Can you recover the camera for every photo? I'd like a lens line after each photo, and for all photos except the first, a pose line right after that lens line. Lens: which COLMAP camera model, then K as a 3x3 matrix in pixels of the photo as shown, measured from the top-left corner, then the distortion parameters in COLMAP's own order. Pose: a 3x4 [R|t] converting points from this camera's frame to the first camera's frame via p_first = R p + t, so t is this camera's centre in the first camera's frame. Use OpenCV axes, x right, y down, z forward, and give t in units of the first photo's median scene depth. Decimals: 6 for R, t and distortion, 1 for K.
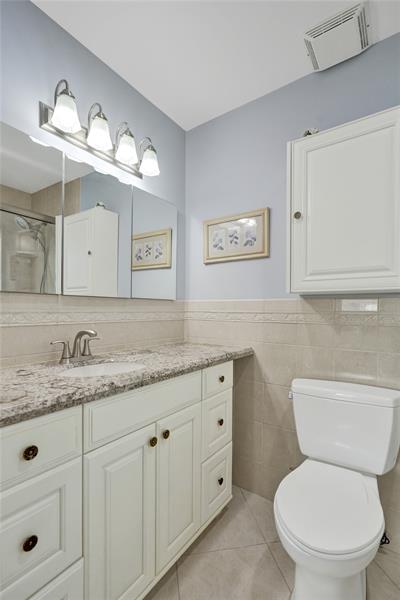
lens RADIAL K [[286.0, 0, 201.1], [0, 286.0, 313.7], [0, 0, 1]] dist [-0.028663, 0.011857]
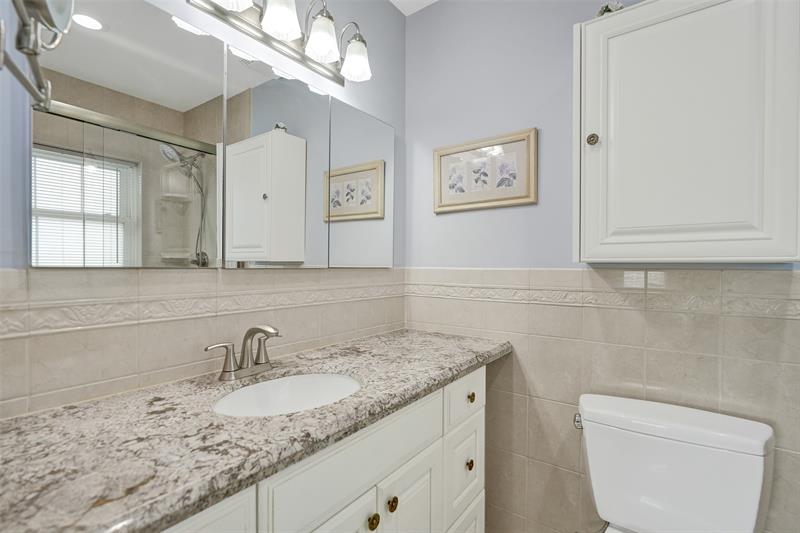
lens RADIAL K [[381.3, 0, 400.7], [0, 381.3, 273.6], [0, 0, 1]] dist [-0.028663, 0.011857]
pose [[0.999628, 0.000017, -0.027288, -0.058430], [0.000107, 0.999990, 0.004559, -0.048851], [0.027288, -0.004560, 0.999617, 0.137306]]
